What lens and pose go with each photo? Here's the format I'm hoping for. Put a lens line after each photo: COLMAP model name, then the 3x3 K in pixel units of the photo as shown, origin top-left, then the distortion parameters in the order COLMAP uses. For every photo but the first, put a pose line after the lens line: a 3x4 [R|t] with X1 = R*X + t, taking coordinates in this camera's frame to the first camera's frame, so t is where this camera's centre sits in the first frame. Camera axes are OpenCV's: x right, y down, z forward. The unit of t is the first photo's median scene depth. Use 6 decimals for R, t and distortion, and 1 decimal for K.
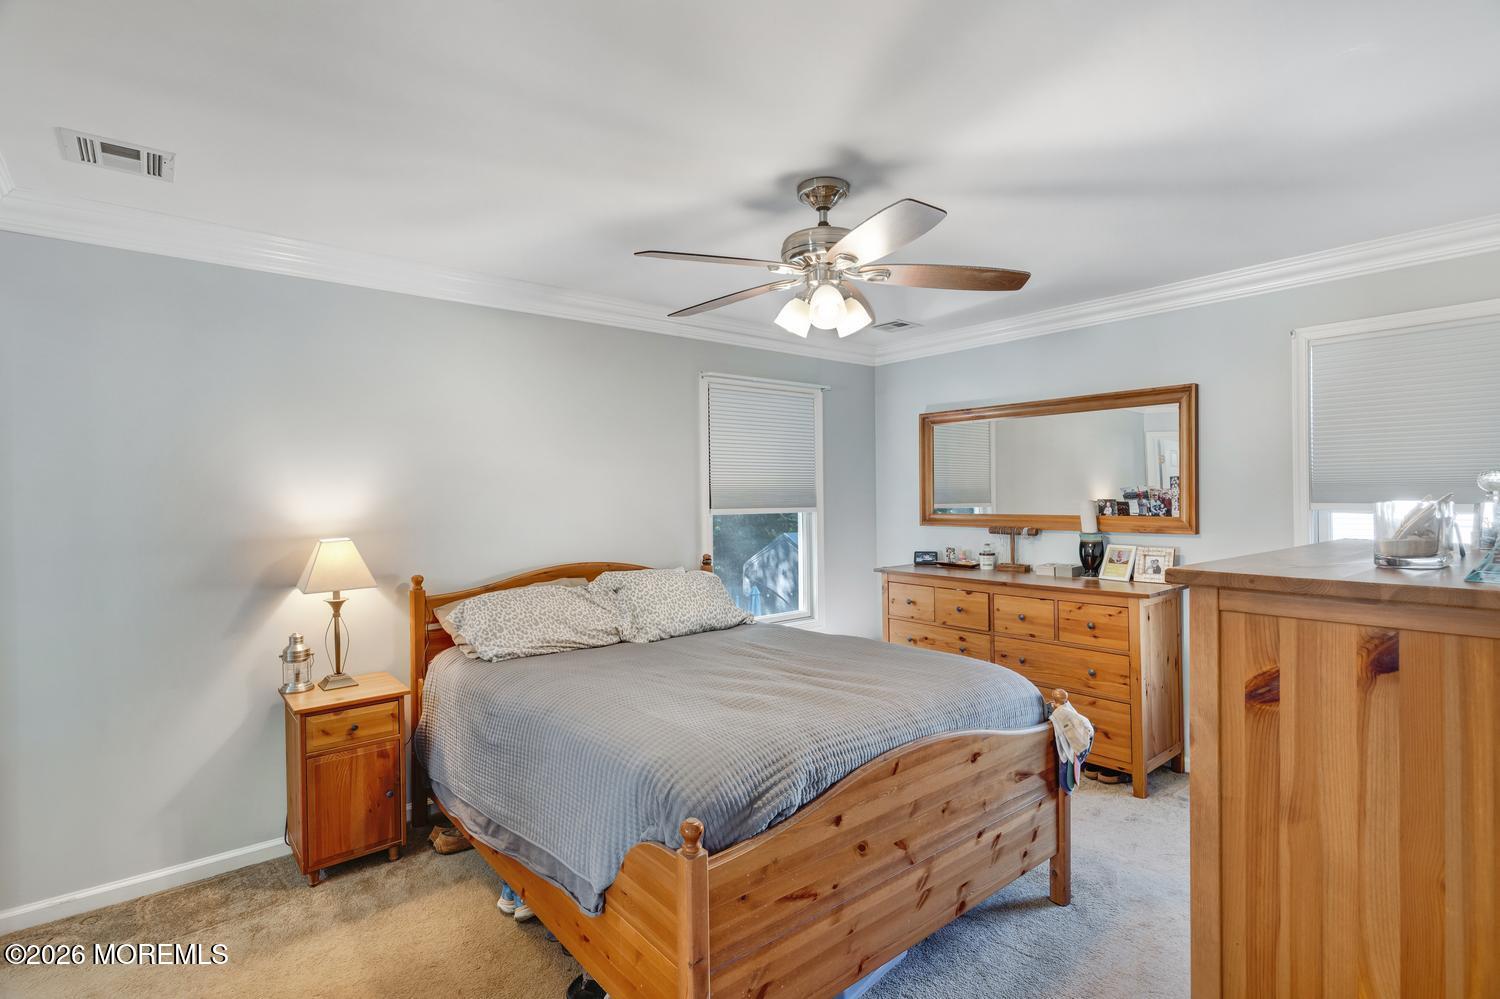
lens RADIAL K [[724.3, 0, 753.9], [0, 724.3, 495.1], [0, 0, 1]] dist [0.004472, 0.000793]
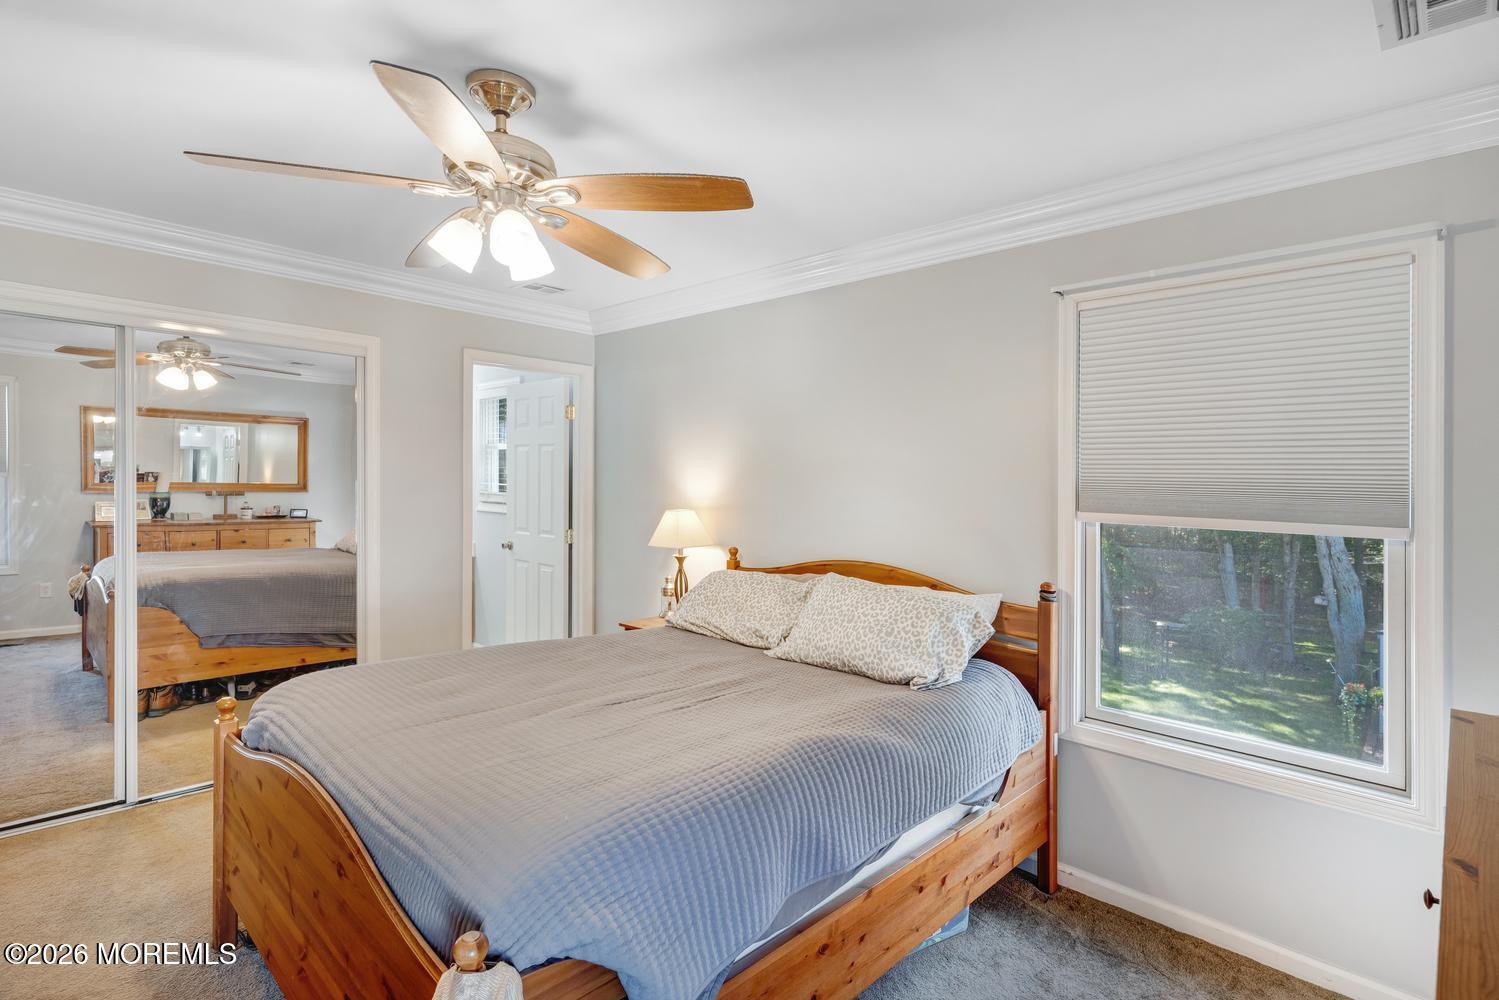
lens RADIAL K [[723.8, 0, 753.9], [0, 723.8, 488.0], [0, 0, 1]] dist [0.004472, 0.000793]
pose [[0.108315, 0.020175, -0.993912, 0.610859], [-0.026482, 0.999498, 0.017402, -0.004814], [0.993764, 0.024436, 0.108795, 0.794855]]
